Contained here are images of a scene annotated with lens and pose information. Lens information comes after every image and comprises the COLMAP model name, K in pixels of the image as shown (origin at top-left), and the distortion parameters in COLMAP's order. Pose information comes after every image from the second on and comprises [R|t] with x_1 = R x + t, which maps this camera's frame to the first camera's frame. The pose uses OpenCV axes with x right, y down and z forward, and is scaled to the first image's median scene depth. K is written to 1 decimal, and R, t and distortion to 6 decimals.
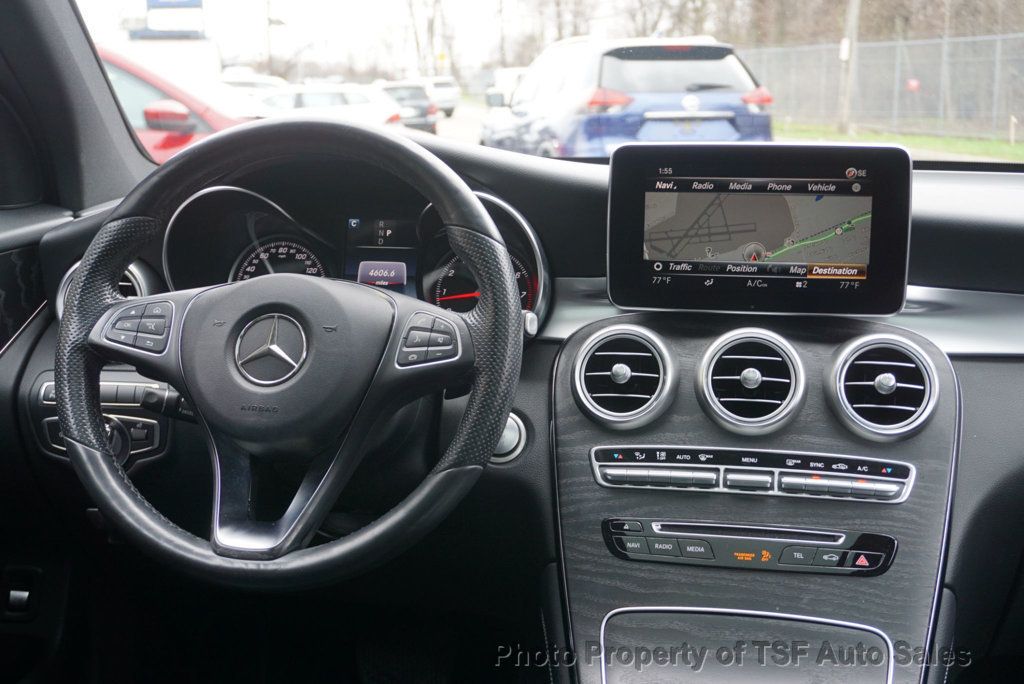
lens RADIAL K [[1239.8, 0, 504.5], [0, 1239.8, 341.8], [0, 0, 1]] dist [0.025688, 0.000000]
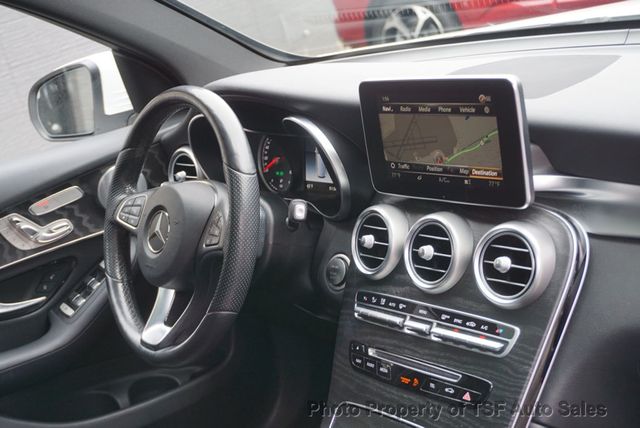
lens RADIAL K [[976.5, 0, 318.6], [0, 976.5, 212.8], [0, 0, 1]] dist [0.003797, 0.000000]
pose [[0.738548, 0.025812, -0.673707, 0.836884], [0.096055, 0.985045, 0.143040, -0.180694], [0.667324, -0.170355, 0.725023, 0.141788]]
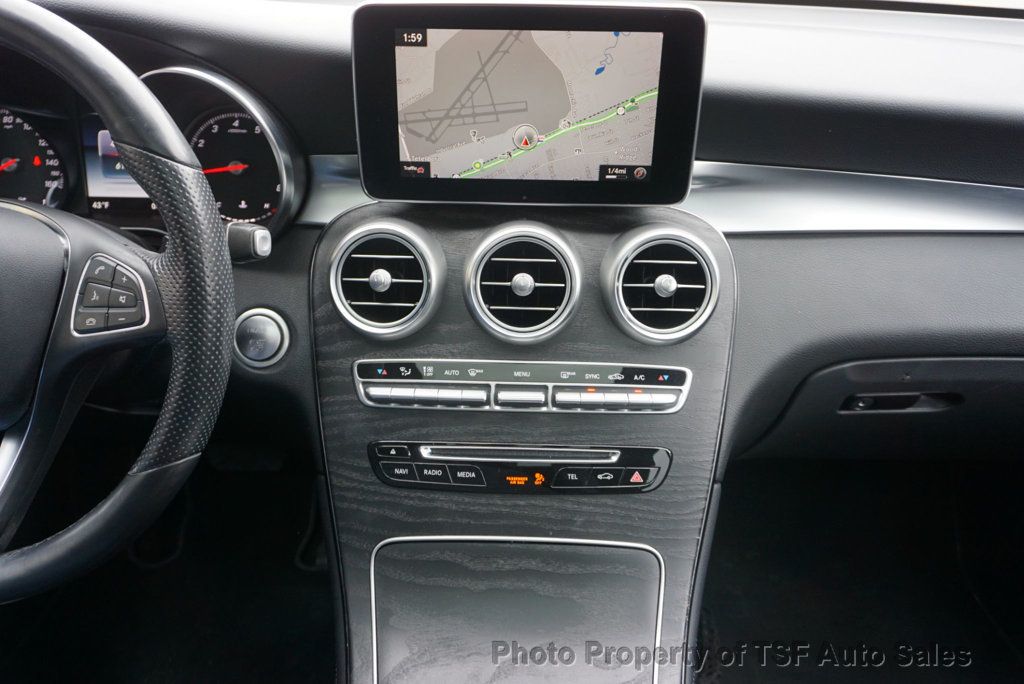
lens RADIAL K [[775.1, 0, 502.1], [0, 775.1, 337.5], [0, 0, 1]] dist [-0.009124, -0.005002]
pose [[0.988090, -0.069937, 0.137064, 0.103551], [0.020904, 0.943496, 0.330724, -0.121298], [-0.152449, -0.323920, 0.933721, 0.462757]]
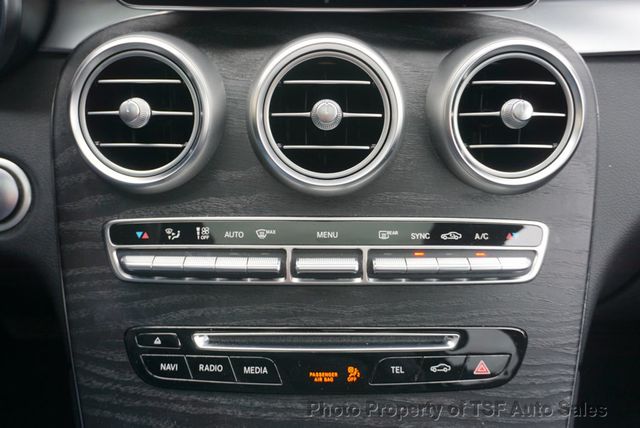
lens RADIAL K [[629.6, 0, 316.1], [0, 629.6, 208.4], [0, 0, 1]] dist [-0.007124, 0.000000]
pose [[0.983930, -0.087872, 0.155436, 0.135299], [0.031383, 0.942077, 0.333926, -0.037047], [-0.175775, -0.323681, 0.929695, 0.666537]]
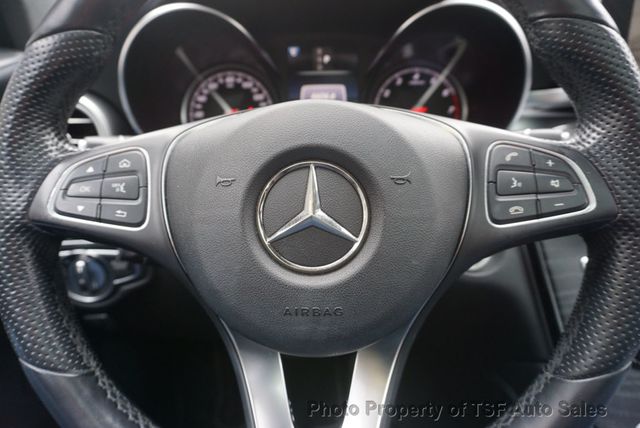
lens RADIAL K [[443.7, 0, 320.3], [0, 443.7, 210.7], [0, 0, 1]] dist [-0.037924, 0.002874]
pose [[0.985316, -0.094934, 0.141914, -0.200424], [0.064961, 0.977102, 0.202612, -0.041648], [-0.157899, -0.190418, 0.968922, 0.707389]]
